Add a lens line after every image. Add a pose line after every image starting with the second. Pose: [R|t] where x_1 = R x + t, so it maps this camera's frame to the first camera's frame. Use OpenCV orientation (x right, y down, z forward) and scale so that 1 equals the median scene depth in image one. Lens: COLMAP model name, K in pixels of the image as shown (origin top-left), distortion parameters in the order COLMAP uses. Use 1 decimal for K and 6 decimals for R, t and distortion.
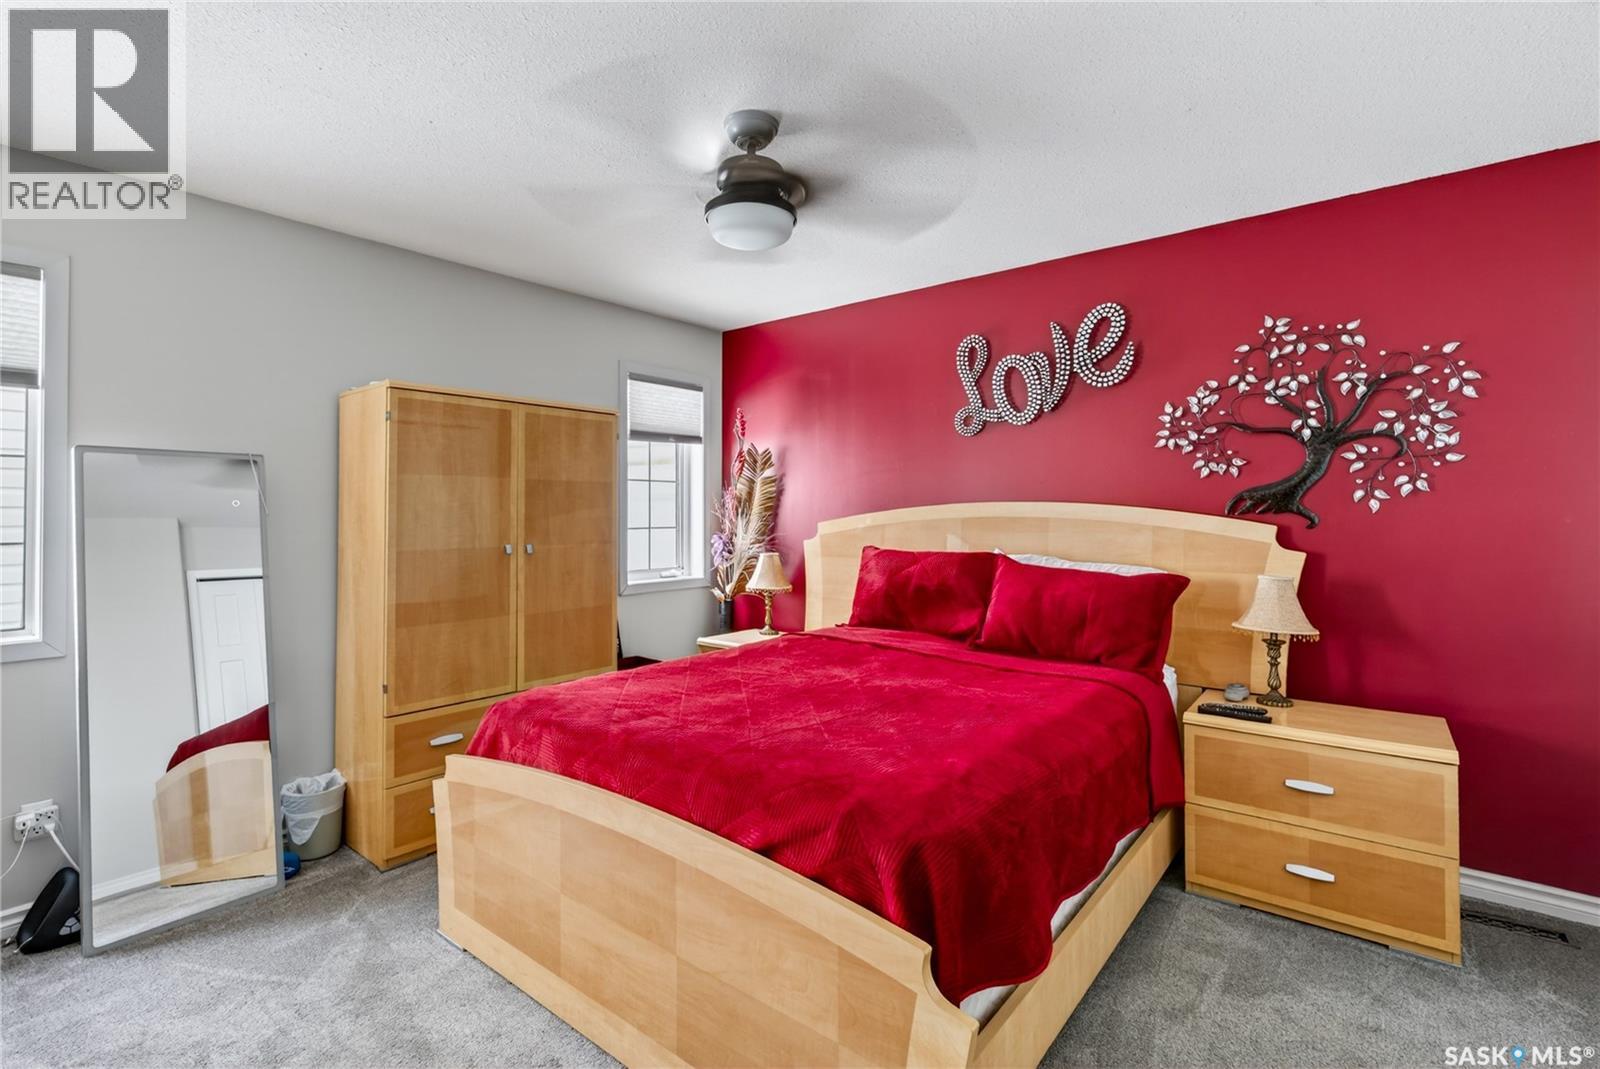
lens RADIAL K [[745.2, 0, 791.4], [0, 745.2, 509.2], [0, 0, 1]] dist [0.012125, 0.001981]
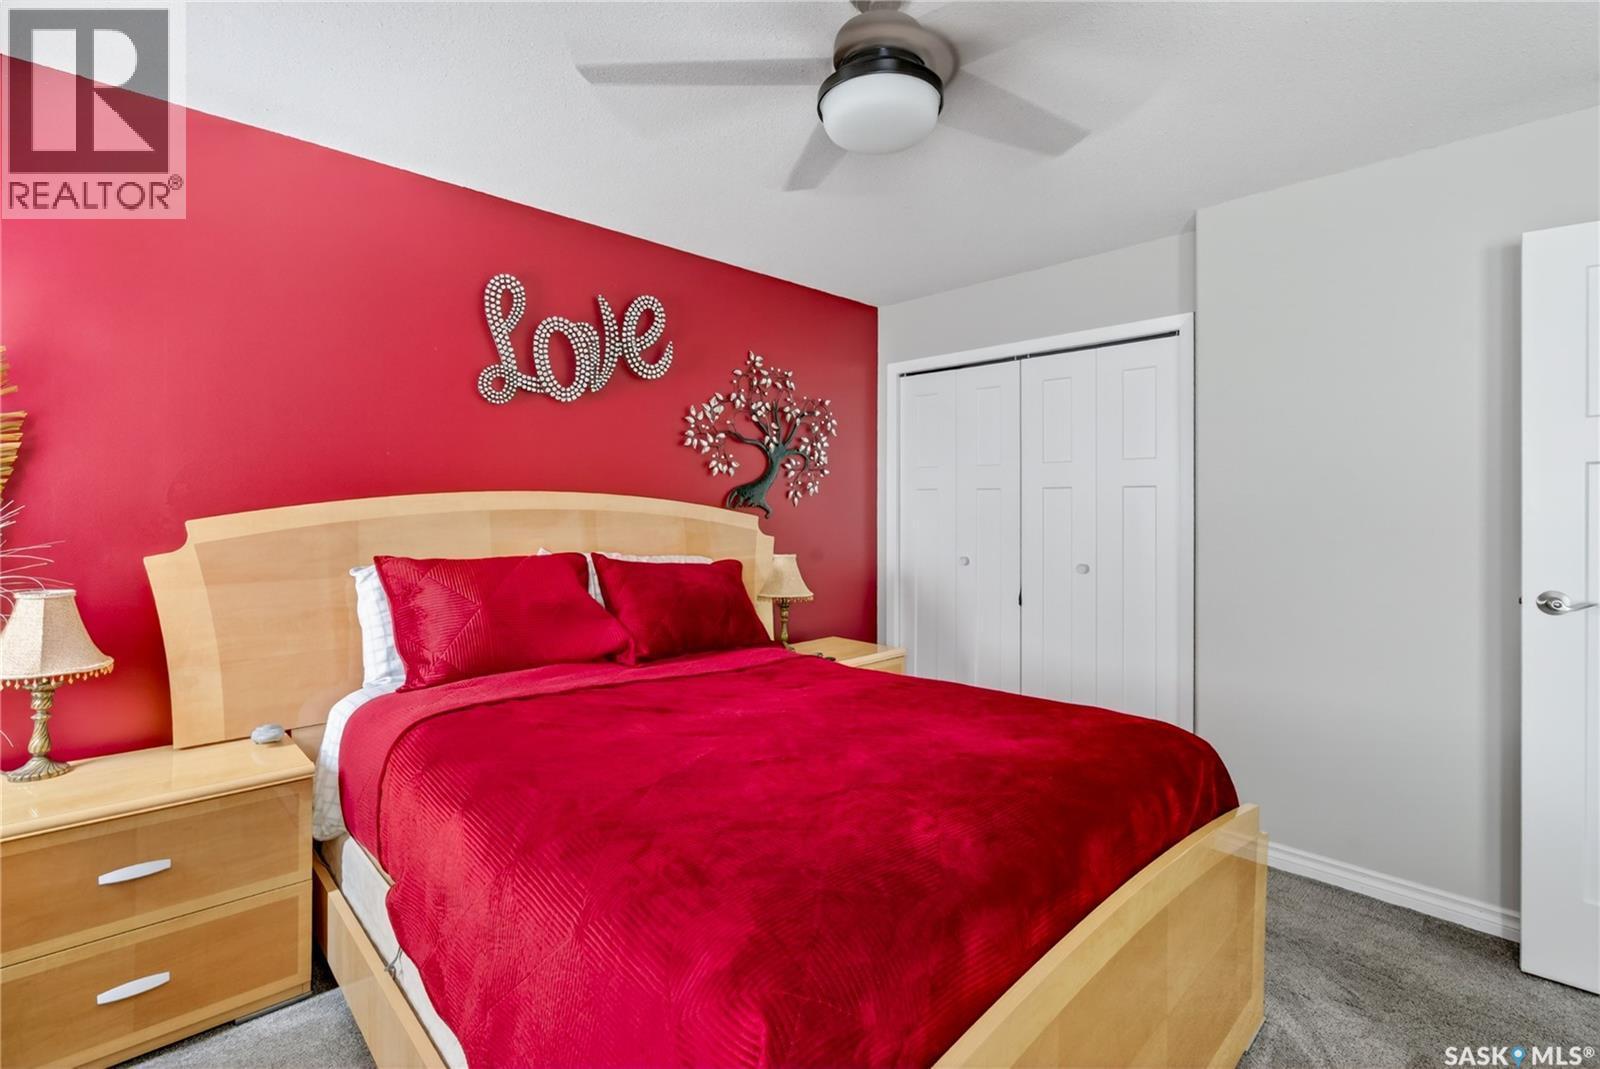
lens RADIAL K [[745.2, 0, 802.1], [0, 745.2, 525.1], [0, 0, 1]] dist [0.012125, 0.001981]
pose [[0.140268, -0.006361, 0.990093, -0.570565], [0.004933, 0.999971, 0.005725, 0.028326], [-0.990101, 0.004081, 0.140296, 0.693663]]
